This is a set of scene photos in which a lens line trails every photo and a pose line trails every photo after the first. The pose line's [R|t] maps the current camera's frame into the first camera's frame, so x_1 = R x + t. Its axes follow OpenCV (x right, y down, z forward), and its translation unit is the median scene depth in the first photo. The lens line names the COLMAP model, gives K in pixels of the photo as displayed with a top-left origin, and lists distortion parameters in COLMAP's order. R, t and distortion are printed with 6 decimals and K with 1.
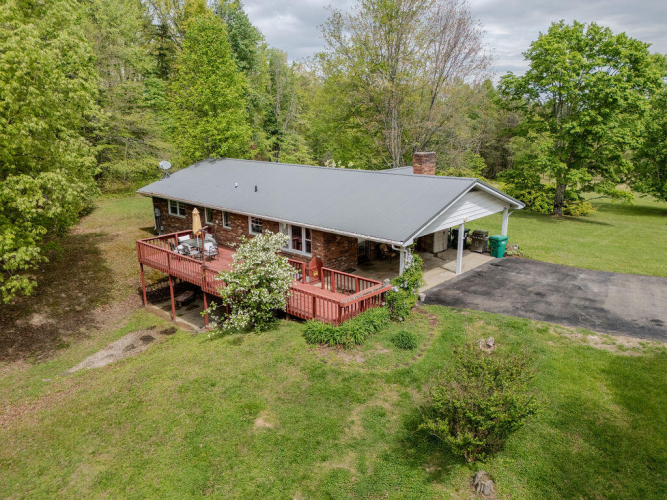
lens RADIAL K [[489.0, 0, 333.5], [0, 489.0, 250.0], [0, 0, 1]] dist [0.074697, -0.070071]
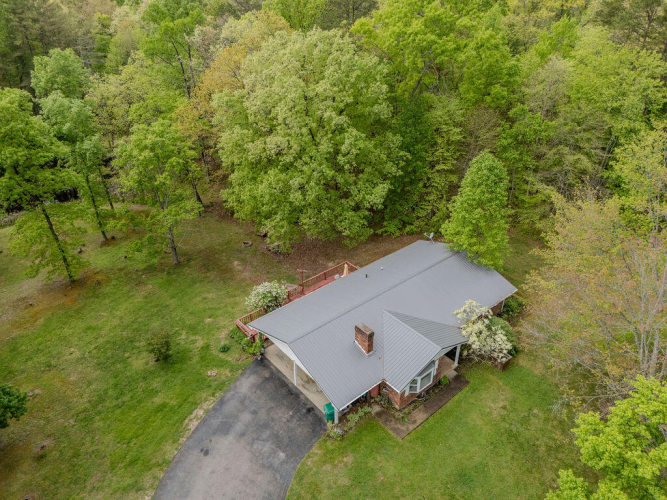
lens RADIAL K [[489.0, 0, 333.5], [0, 489.0, 250.0], [0, 0, 1]] dist [0.074697, -0.070071]
pose [[-0.125121, 0.520516, -0.844635, 1.392662], [-0.256800, 0.805323, 0.534331, -1.217285], [0.958331, 0.283758, 0.032906, 0.958957]]
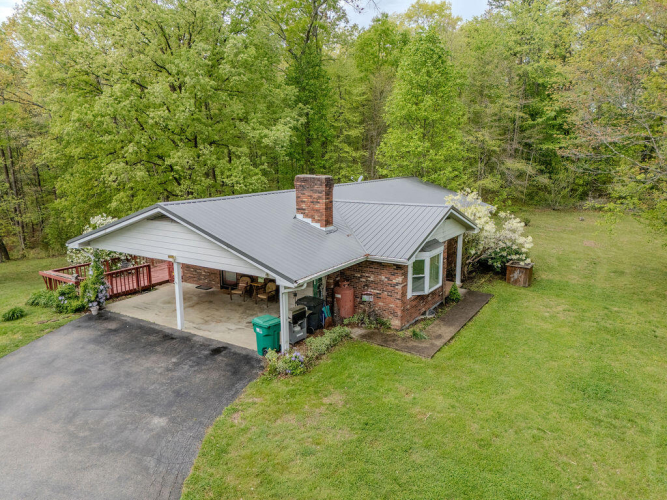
lens RADIAL K [[489.0, 0, 333.5], [0, 489.0, 250.0], [0, 0, 1]] dist [0.074697, -0.070071]
pose [[0.171872, 0.201174, -0.964359, 1.022355], [-0.253799, 0.954923, 0.153973, -0.248825], [0.951864, 0.218290, 0.215182, 1.054883]]
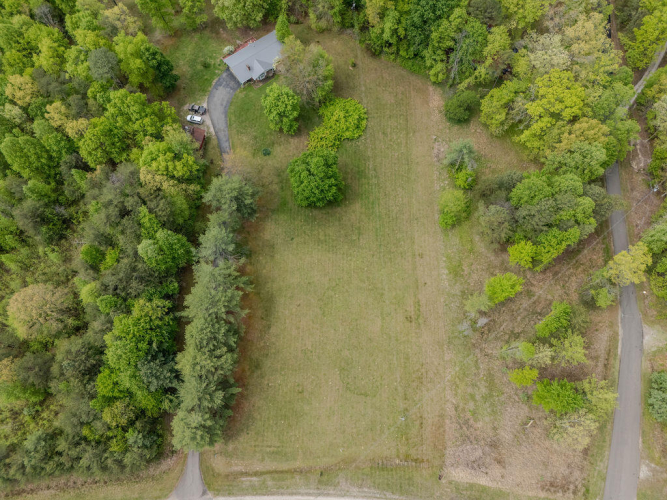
lens RADIAL K [[489.0, 0, 333.5], [0, 489.0, 250.0], [0, 0, 1]] dist [0.074697, -0.070071]
pose [[-0.190017, 0.928628, -0.318657, 4.718810], [-0.247749, 0.268713, 0.930814, -6.439010], [0.950007, 0.255818, 0.179007, 1.751632]]
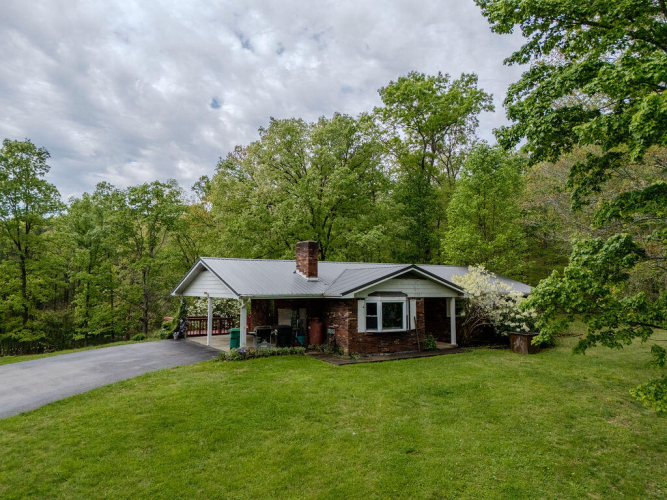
lens RADIAL K [[489.0, 0, 333.5], [0, 489.0, 250.0], [0, 0, 1]] dist [0.074697, -0.070071]
pose [[-0.270626, -0.070131, -0.960127, 1.270014], [-0.250536, 0.968107, -0.000097, -0.230957], [0.929513, 0.240520, -0.279565, 1.542644]]
